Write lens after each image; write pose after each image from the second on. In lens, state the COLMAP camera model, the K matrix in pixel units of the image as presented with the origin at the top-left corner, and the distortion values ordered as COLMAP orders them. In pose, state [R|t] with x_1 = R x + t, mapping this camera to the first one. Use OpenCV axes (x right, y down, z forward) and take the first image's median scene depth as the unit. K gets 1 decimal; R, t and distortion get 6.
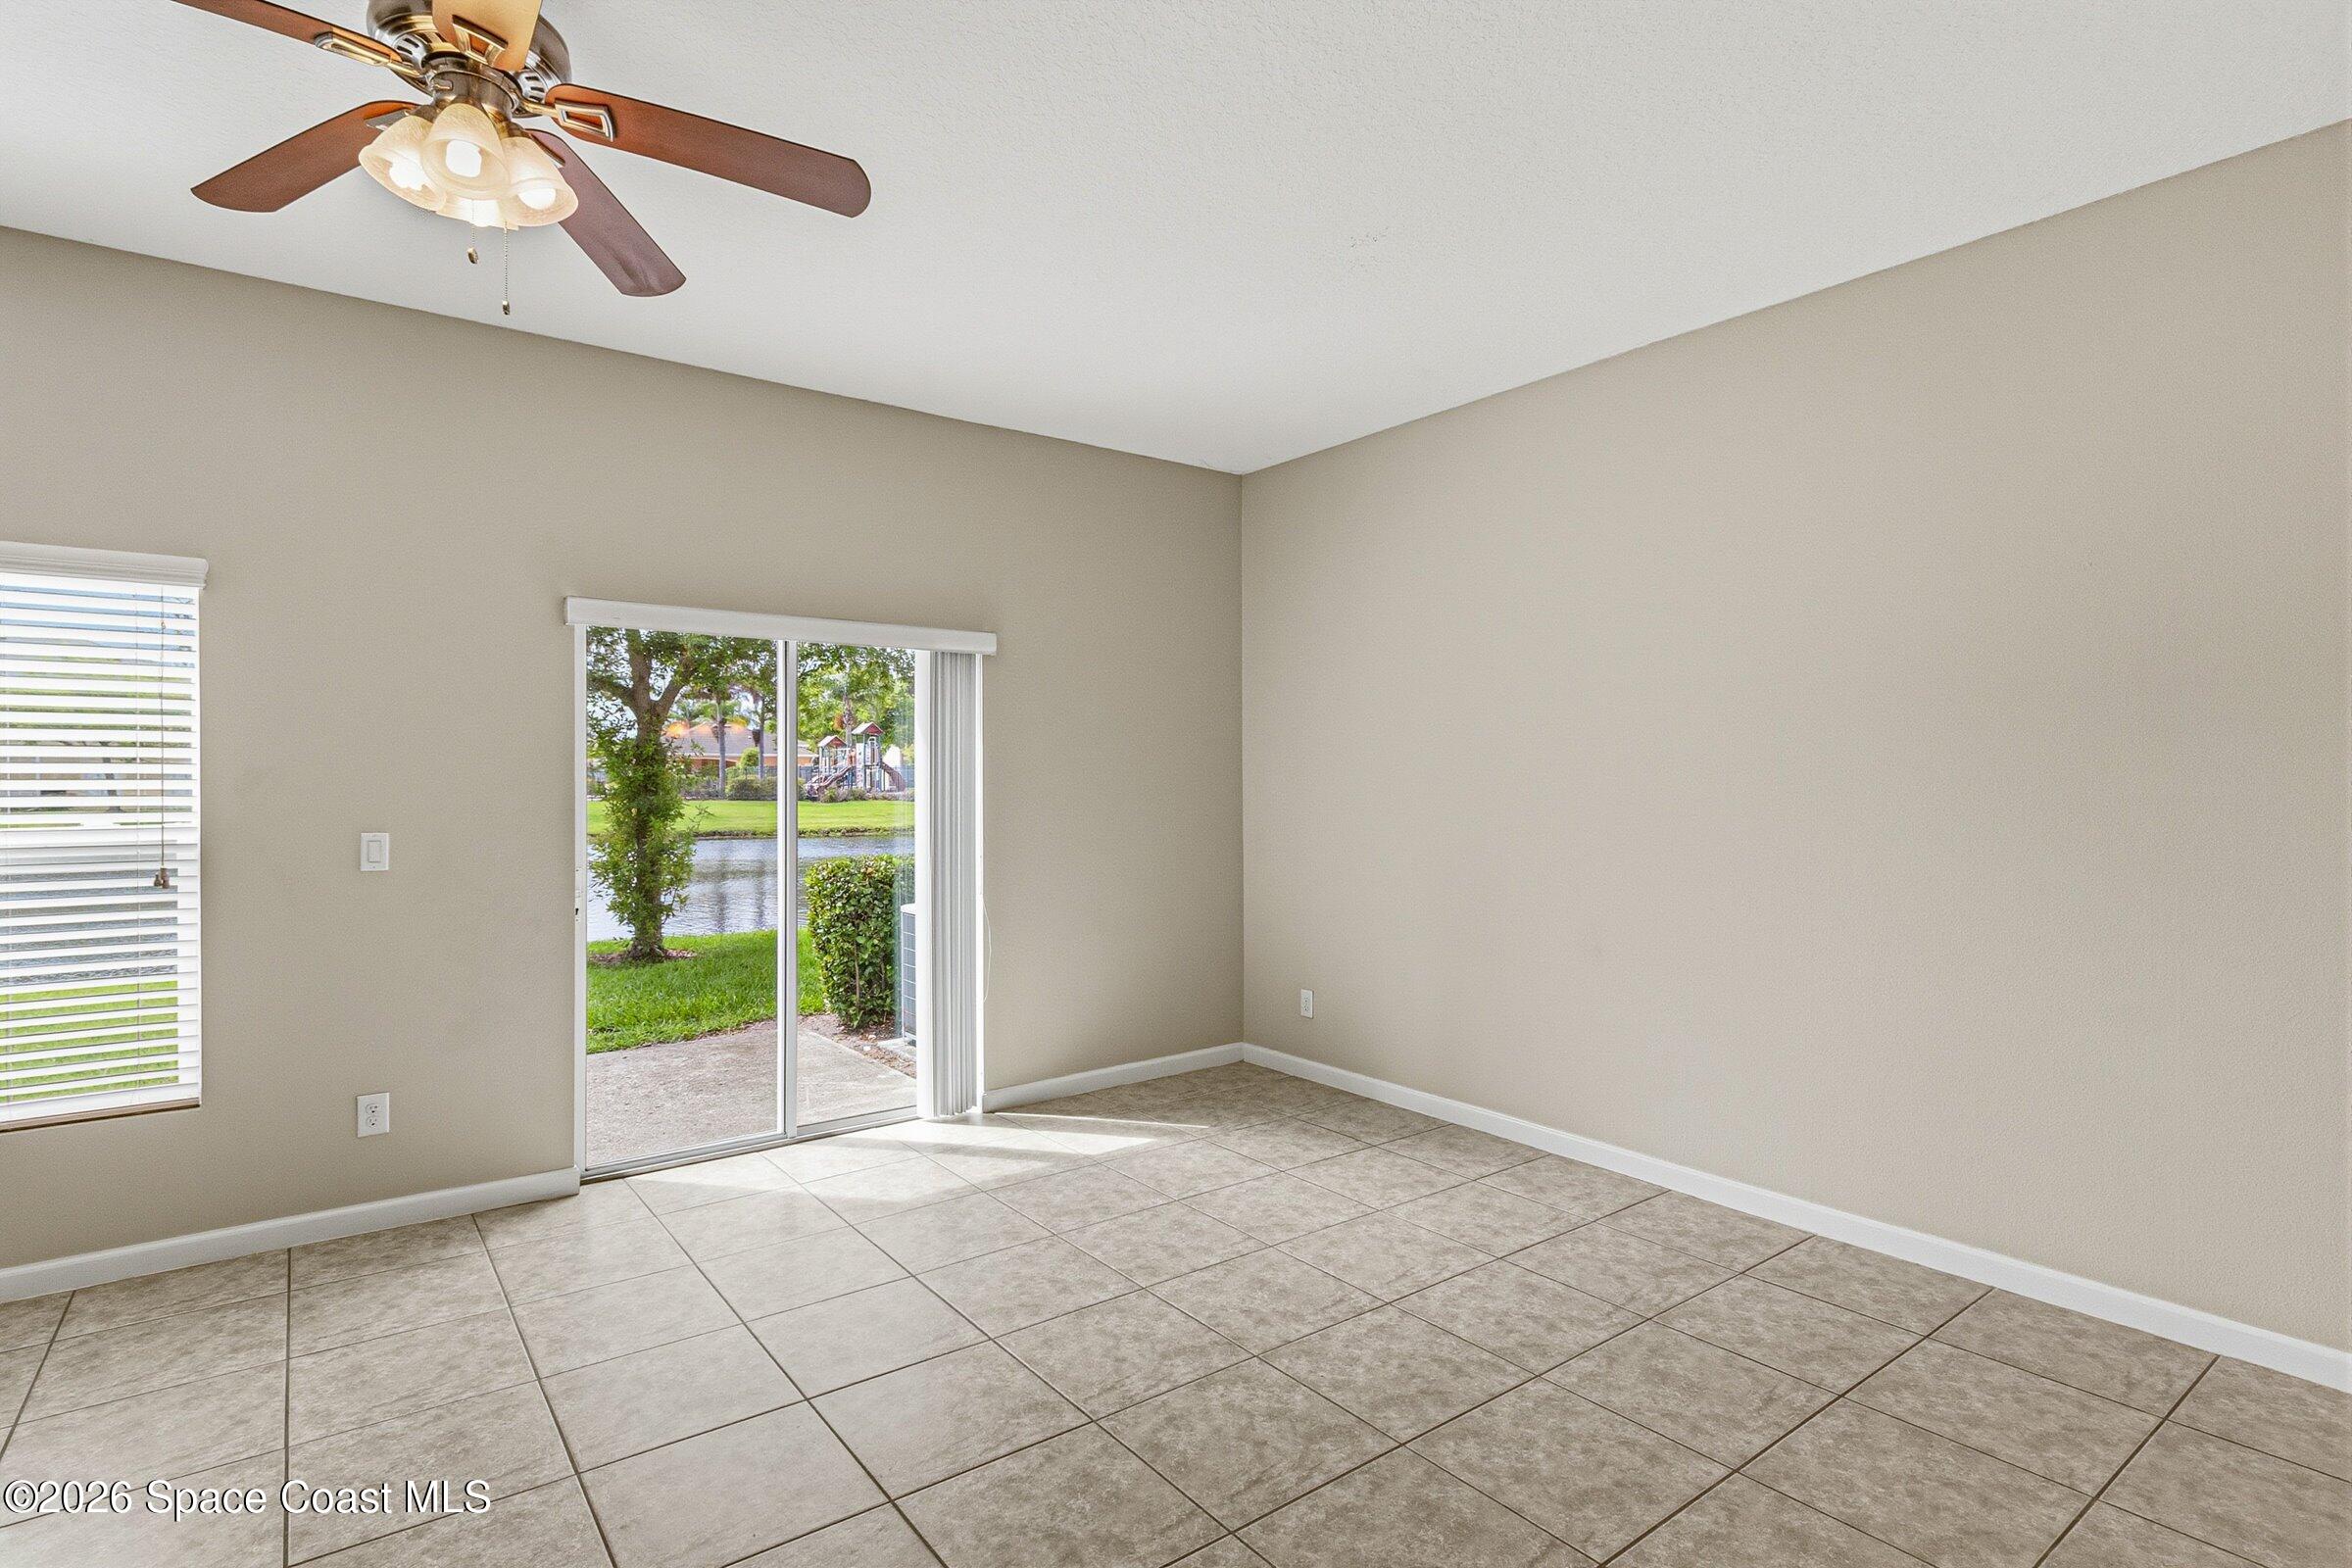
lens RADIAL K [[1154.7, 0, 1140.0], [0, 1154.7, 782.1], [0, 0, 1]] dist [0.014348, -0.007275]
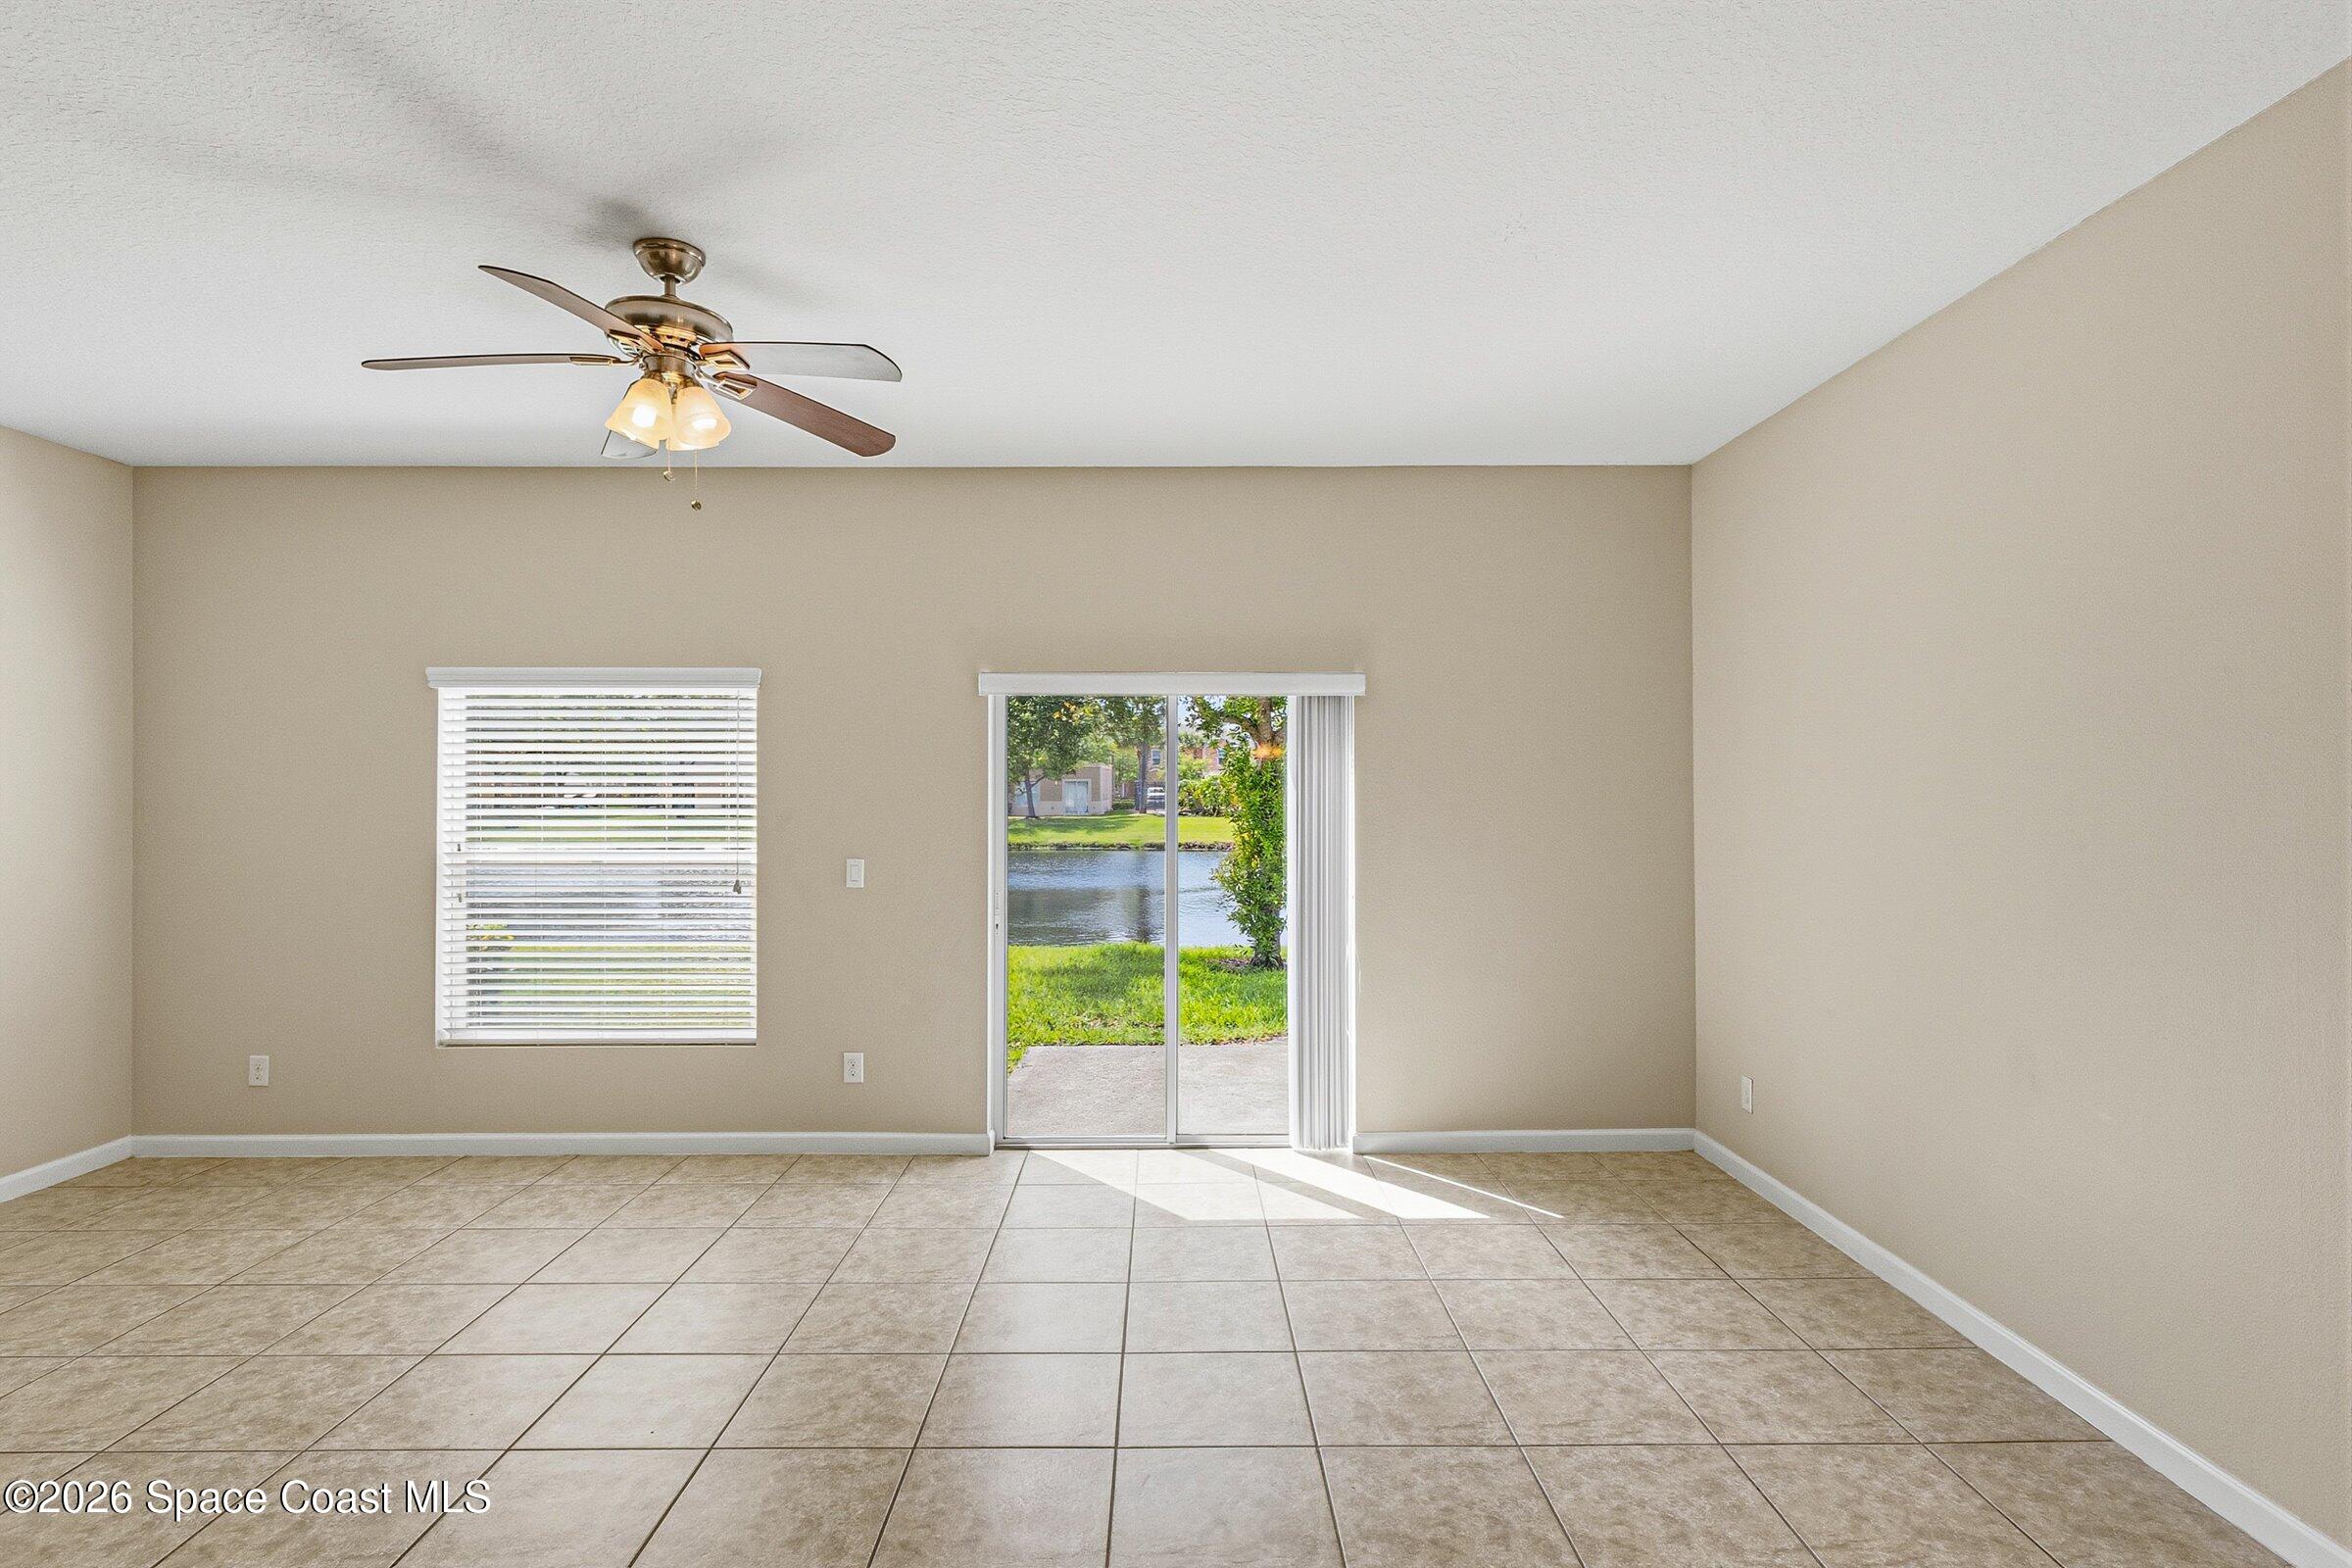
lens RADIAL K [[1164.8, 0, 1154.7], [0, 1164.8, 788.5], [0, 0, 1]] dist [0.004049, -0.001859]
pose [[0.808733, -0.001710, -0.588174, 0.485489], [-0.002258, 0.999979, -0.006012, -0.036774], [0.588172, 0.006190, 0.808712, 0.120343]]
